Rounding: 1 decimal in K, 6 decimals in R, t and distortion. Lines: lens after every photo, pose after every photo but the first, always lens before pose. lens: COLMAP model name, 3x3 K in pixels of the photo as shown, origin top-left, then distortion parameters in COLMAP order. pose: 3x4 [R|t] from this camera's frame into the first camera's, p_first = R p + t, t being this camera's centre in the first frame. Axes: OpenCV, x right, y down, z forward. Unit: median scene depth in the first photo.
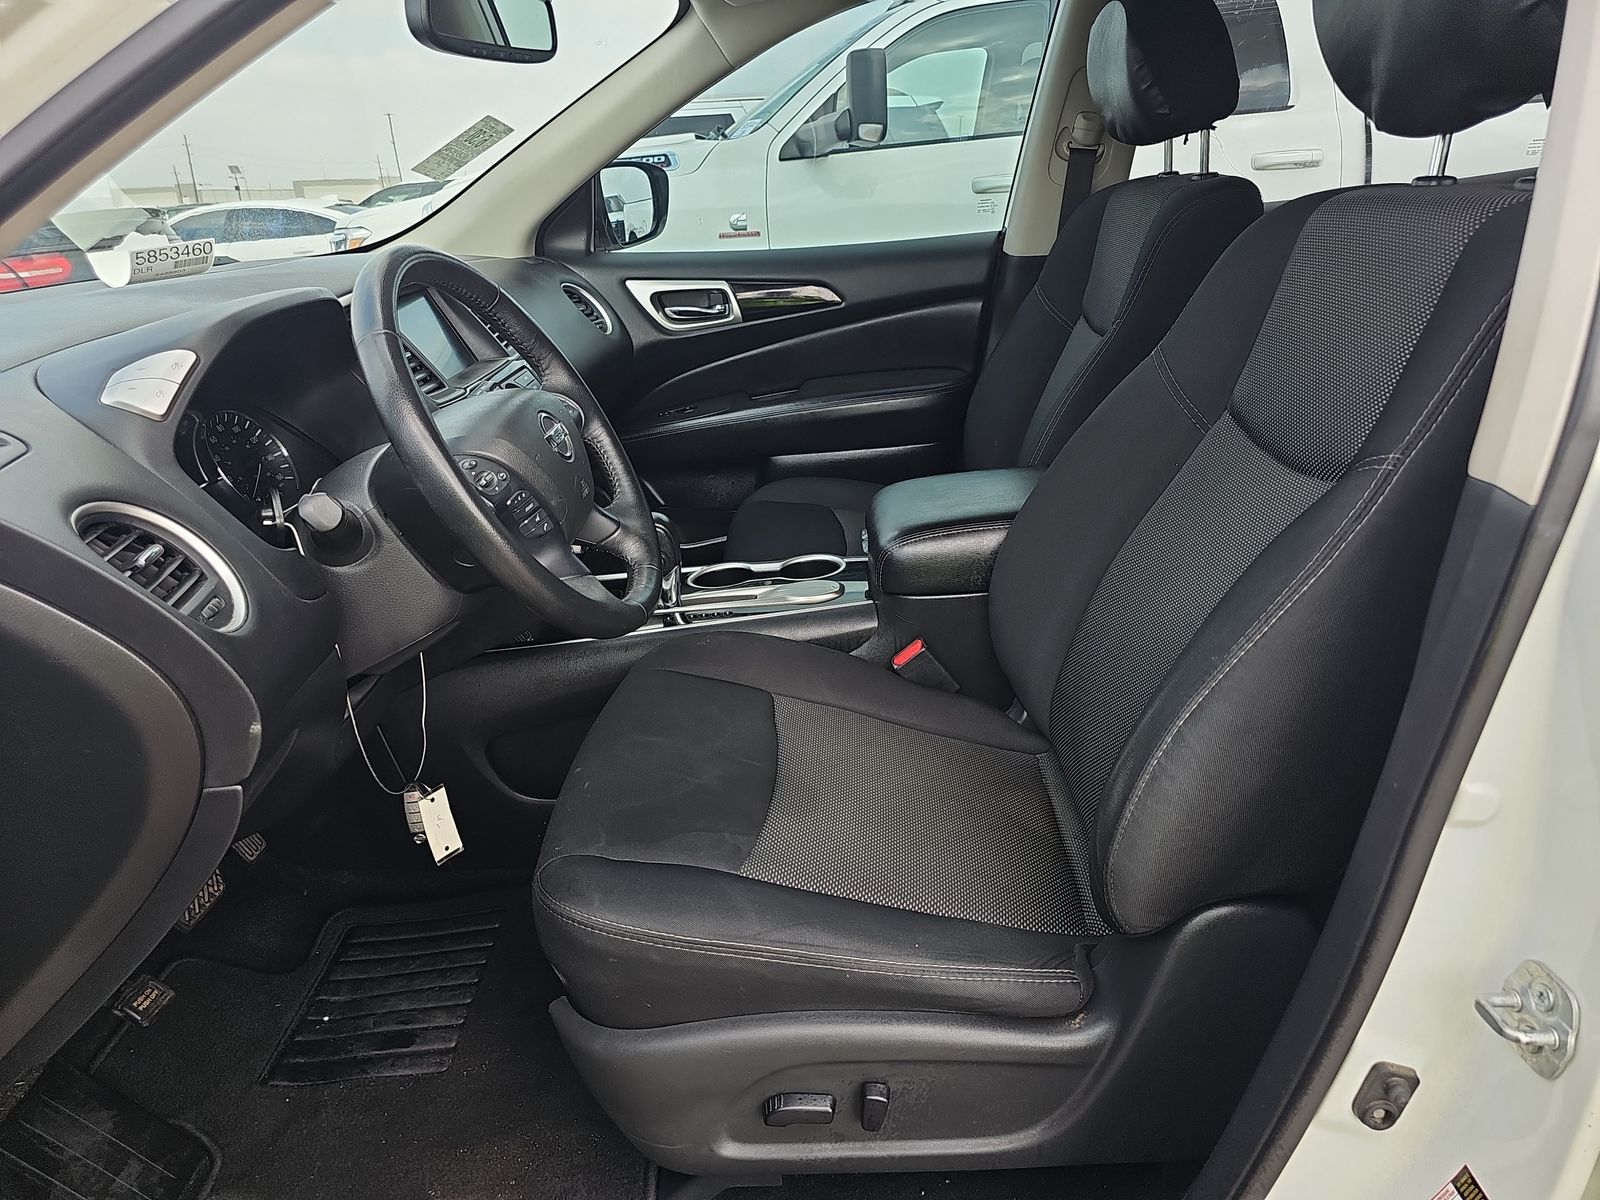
lens RADIAL K [[1060.3, 0, 800.0], [0, 1060.3, 600.0], [0, 0, 1]] dist [0.005513, -0.005180]
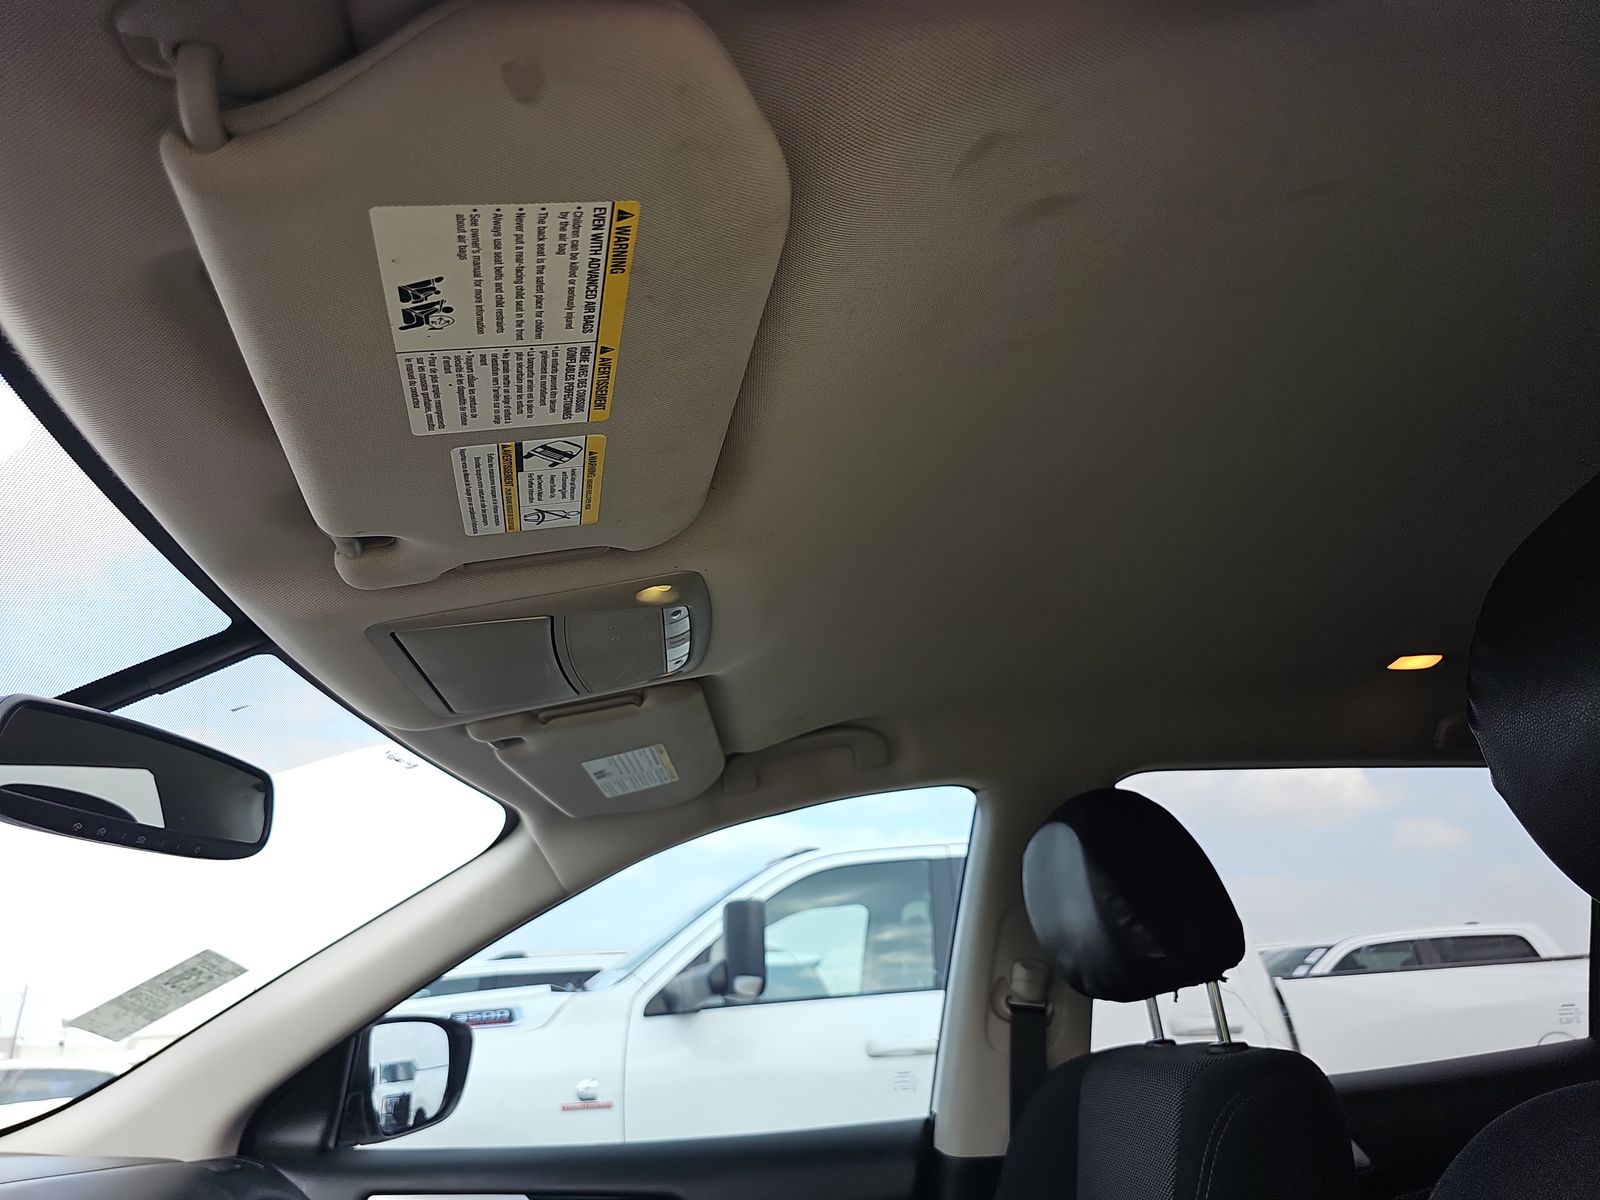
lens RADIAL K [[1074.8, 0, 792.7], [0, 1074.8, 605.8], [0, 0, 1]] dist [0.036690, -0.035662]
pose [[0.994982, 0.047135, 0.088257, 0.017493], [0.026337, 0.727592, -0.685504, -0.098013], [-0.096526, 0.684389, 0.722699, 0.236677]]
